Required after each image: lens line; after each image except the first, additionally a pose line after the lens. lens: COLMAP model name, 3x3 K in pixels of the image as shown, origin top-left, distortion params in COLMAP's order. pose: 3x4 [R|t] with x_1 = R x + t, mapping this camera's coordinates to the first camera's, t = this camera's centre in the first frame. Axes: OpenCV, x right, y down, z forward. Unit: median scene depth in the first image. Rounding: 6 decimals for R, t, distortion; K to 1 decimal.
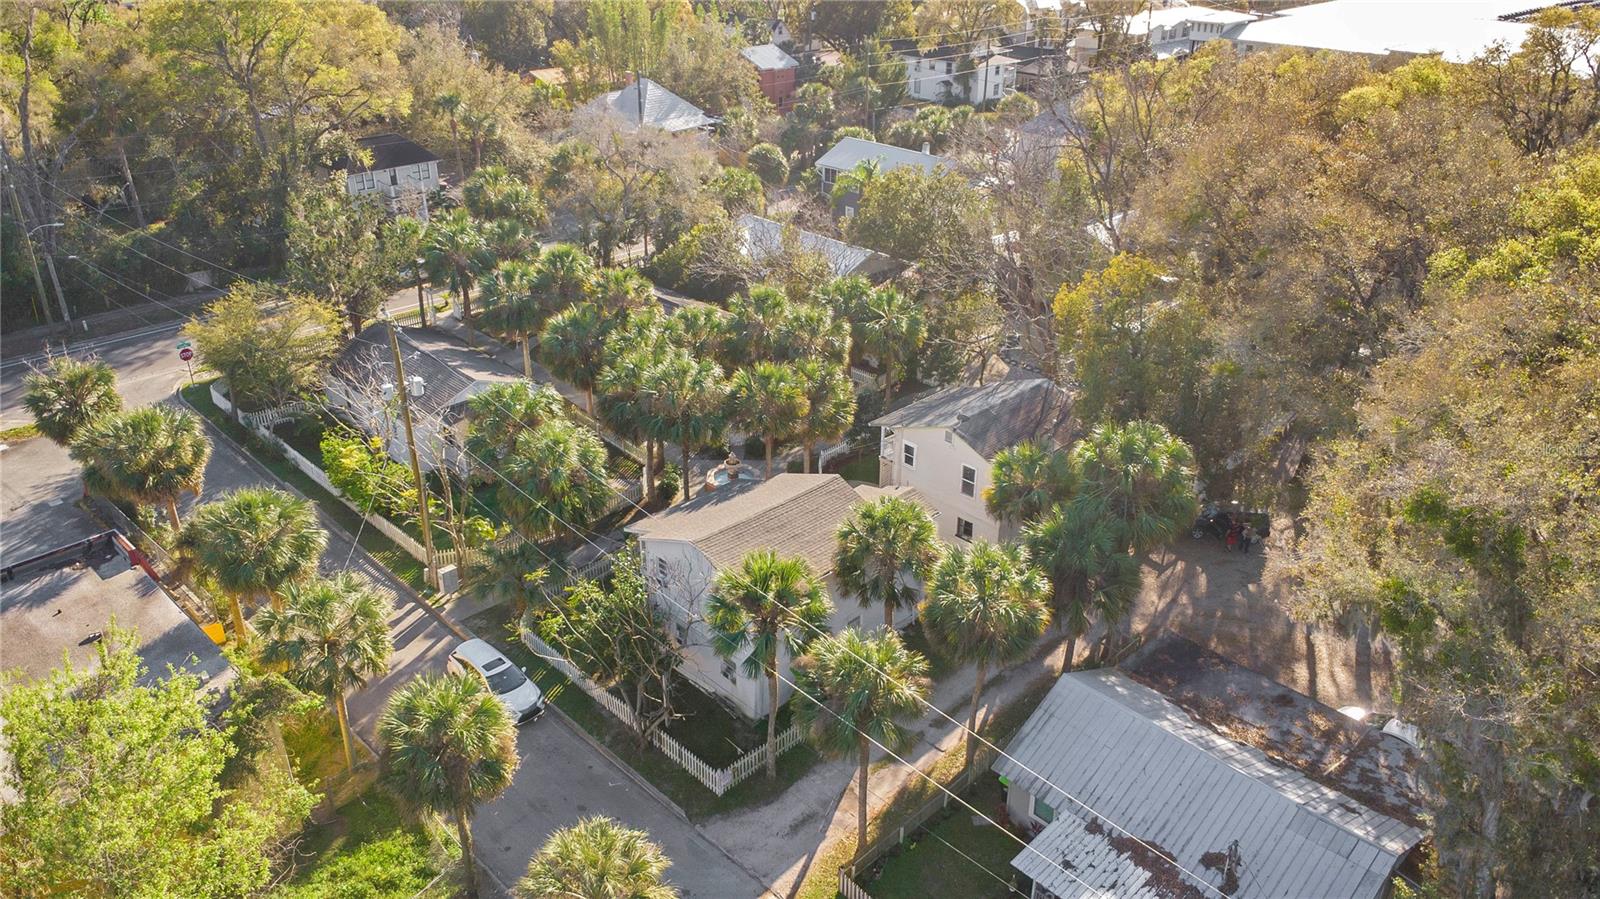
lens RADIAL K [[1158.3, 0, 800.0], [0, 1158.3, 449.5], [0, 0, 1]] dist [0.006950, 0.001143]
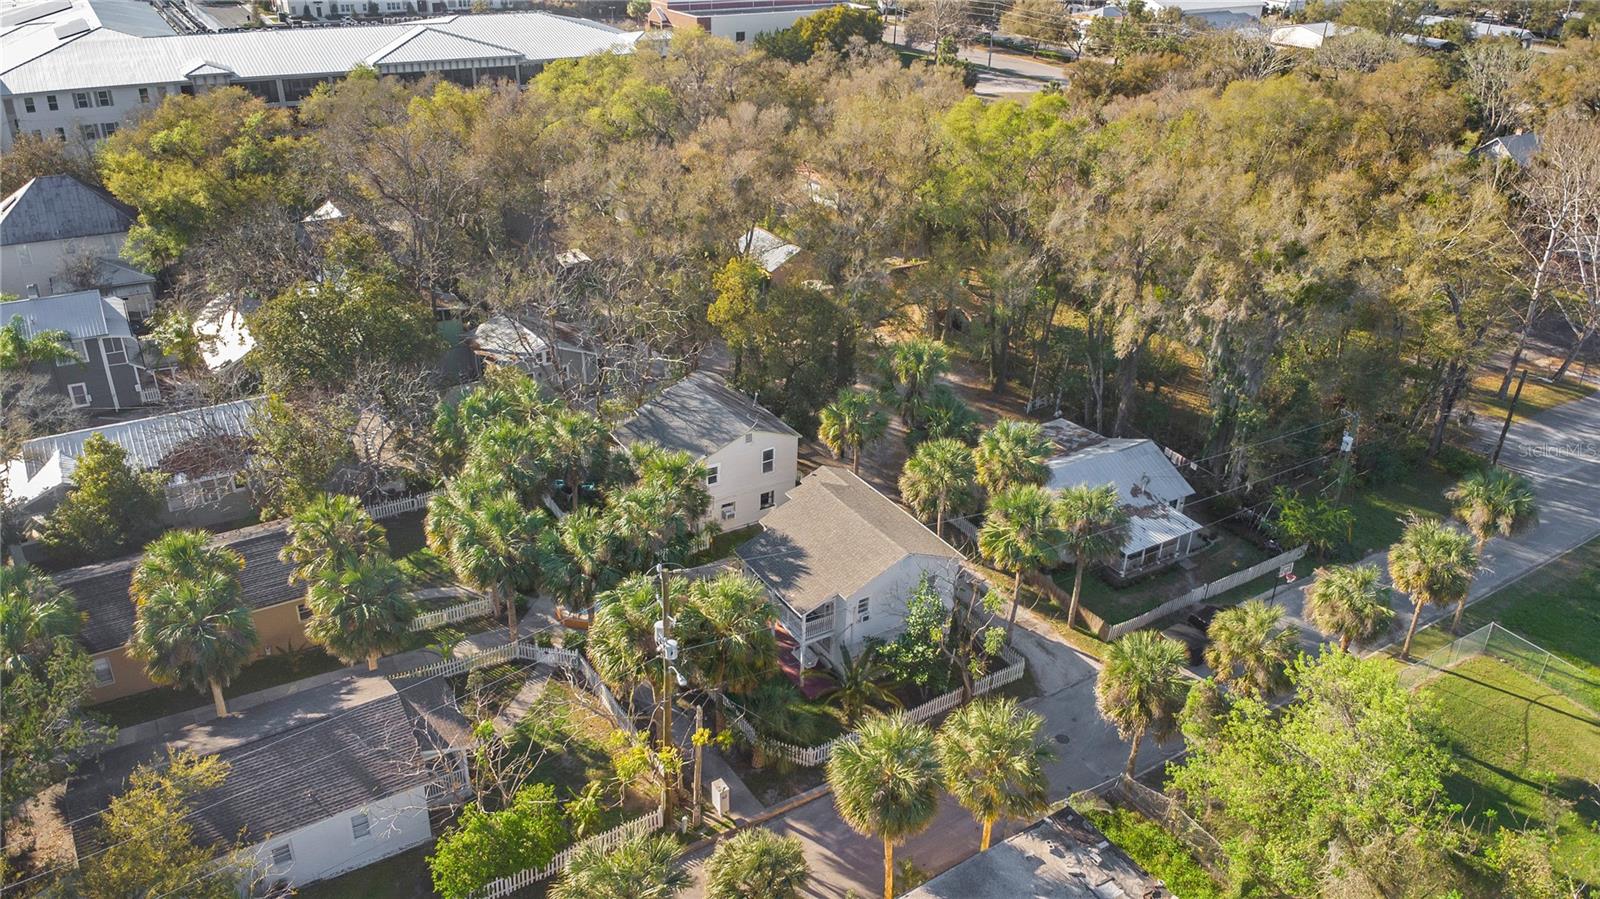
lens RADIAL K [[1158.3, 0, 800.0], [0, 1158.3, 449.5], [0, 0, 1]] dist [0.006950, 0.001143]
pose [[0.208017, -0.450709, 0.868096, -1.125899], [0.413412, 0.844853, 0.339578, -0.477363], [-0.886464, 0.288244, 0.362072, 0.612039]]
